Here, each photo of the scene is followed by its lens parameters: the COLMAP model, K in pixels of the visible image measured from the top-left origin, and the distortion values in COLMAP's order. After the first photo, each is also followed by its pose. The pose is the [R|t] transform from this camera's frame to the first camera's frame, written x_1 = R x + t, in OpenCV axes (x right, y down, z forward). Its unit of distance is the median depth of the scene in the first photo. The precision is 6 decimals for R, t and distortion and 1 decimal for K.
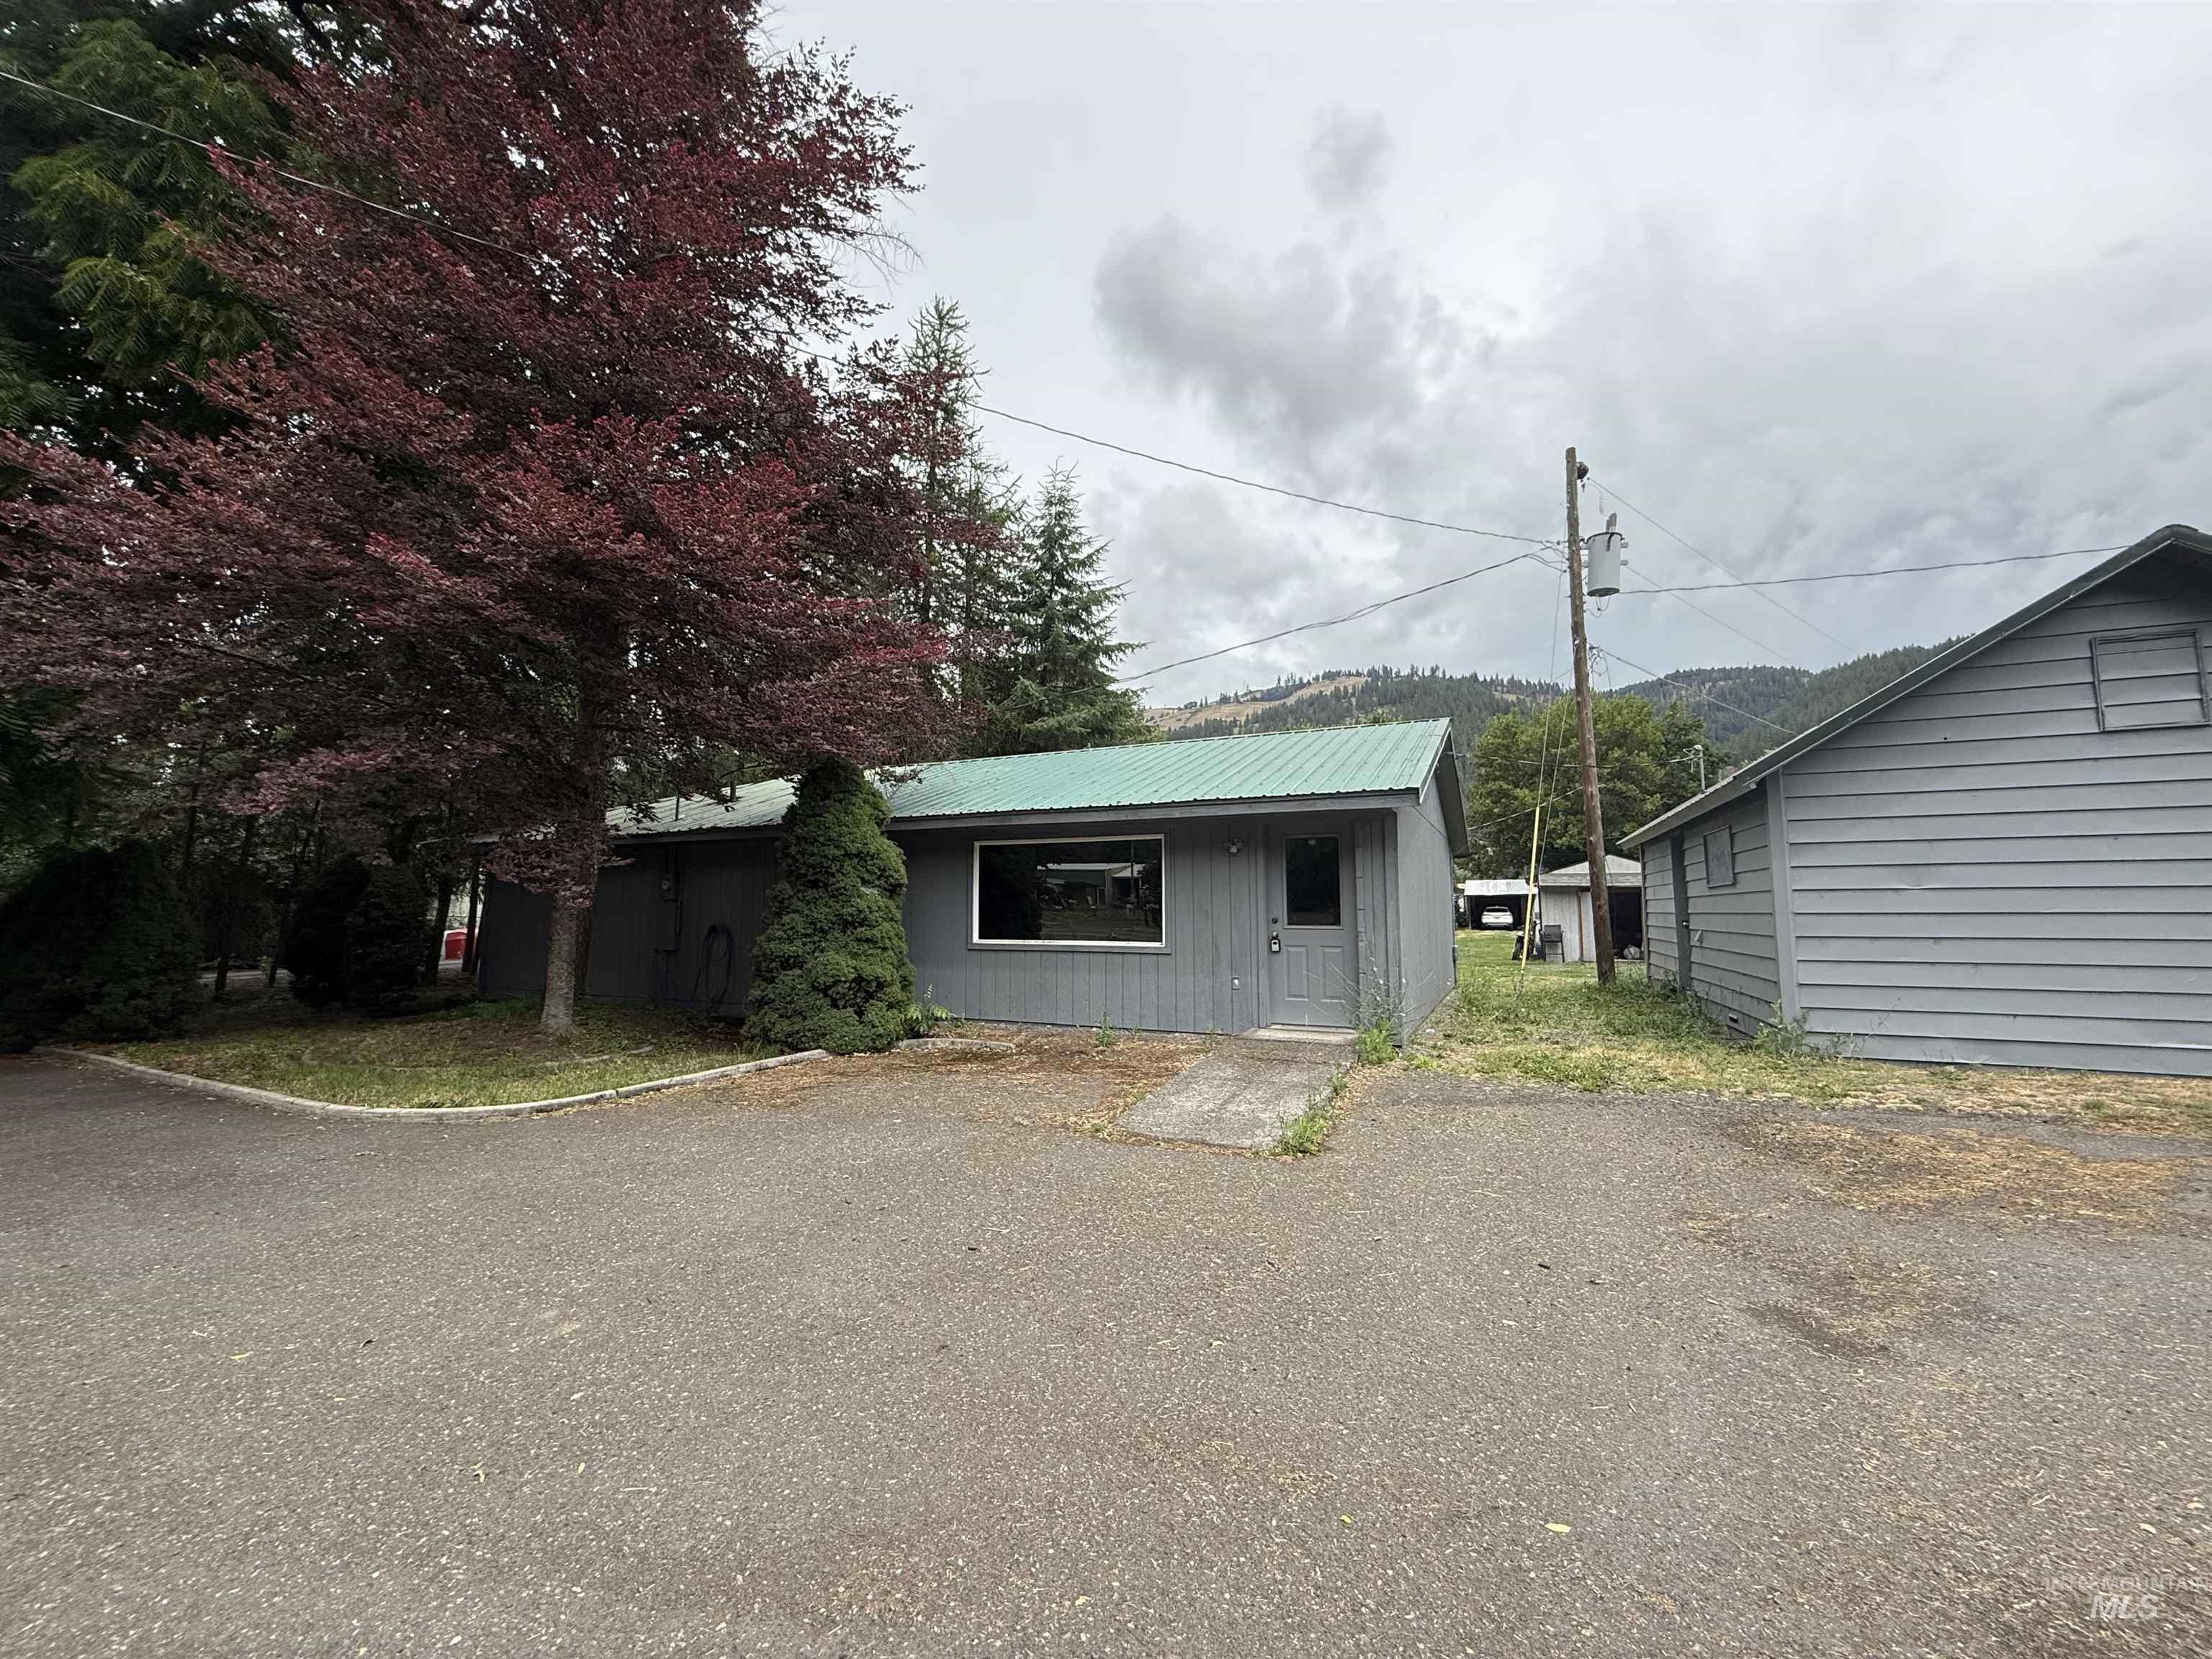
lens RADIAL K [[877.2, 0, 1092.6], [0, 877.2, 831.1], [0, 0, 1]] dist [0.001499, -0.001024]
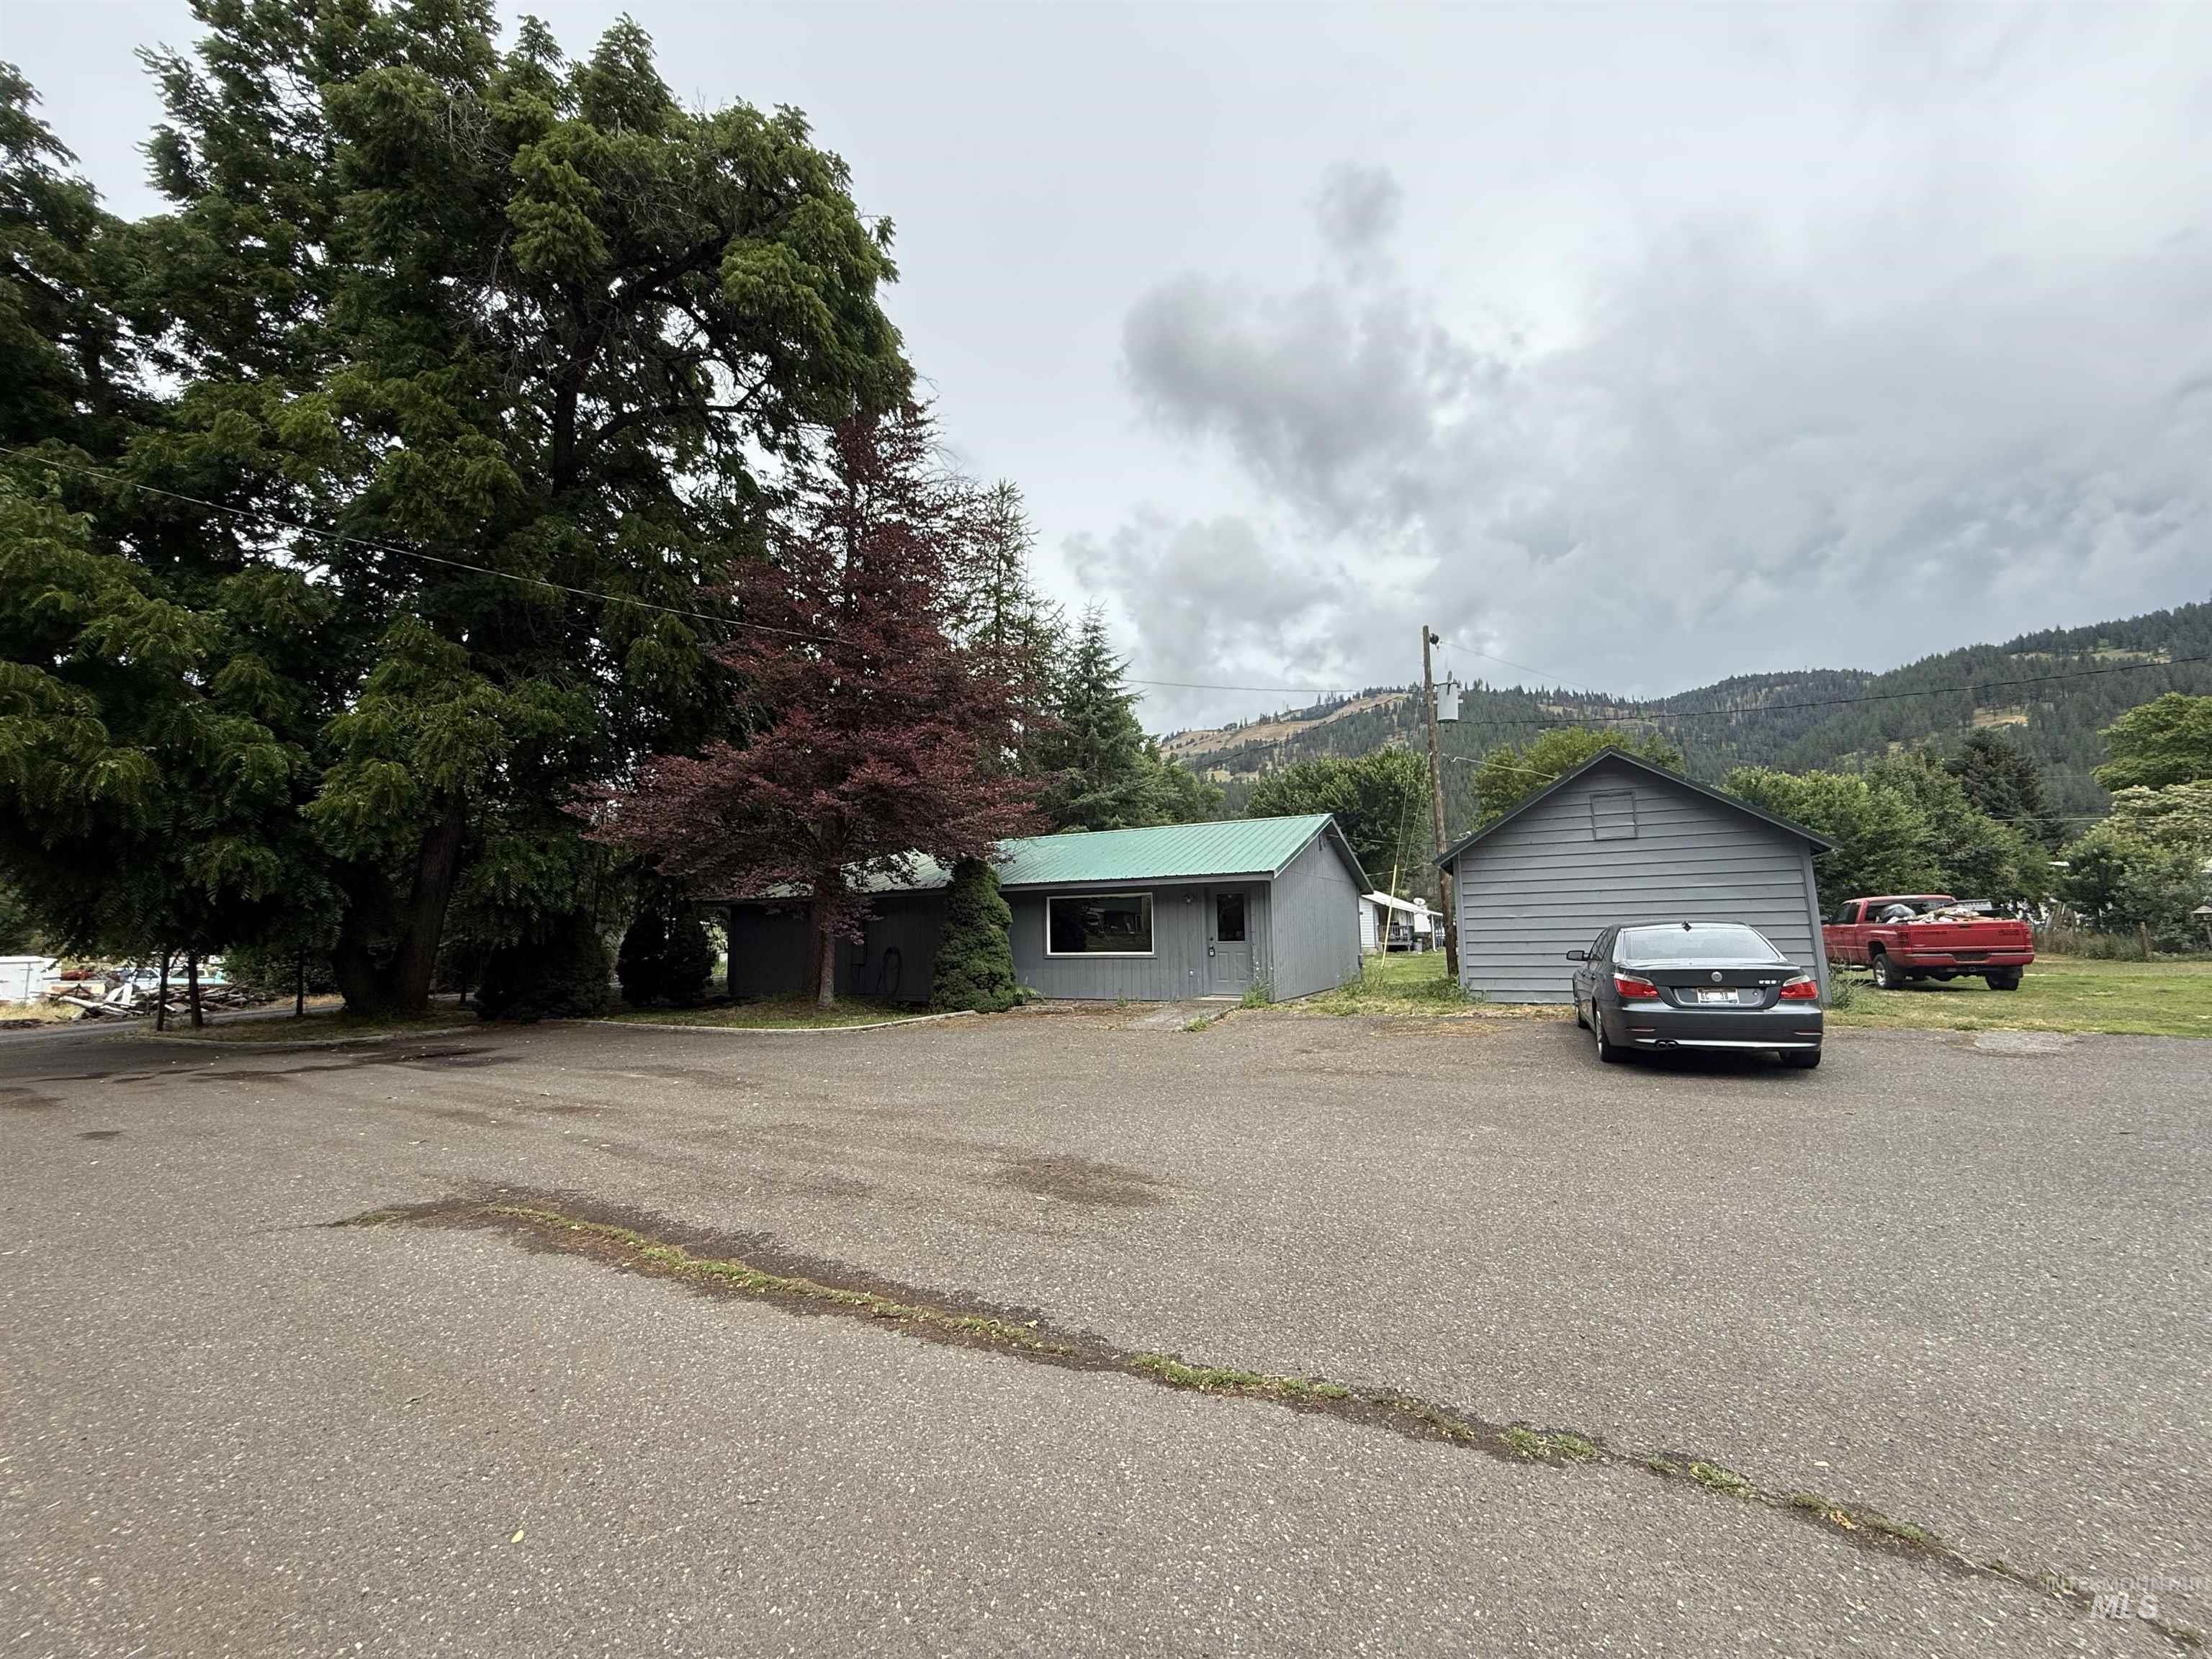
lens RADIAL K [[886.5, 0, 1112.4], [0, 886.5, 806.2], [0, 0, 1]] dist [-0.002812, -0.000491]
pose [[0.999452, -0.021284, -0.025360, 0.020366], [0.019897, 0.998356, -0.053752, -0.032114], [0.026462, 0.053218, 0.998232, -0.350191]]
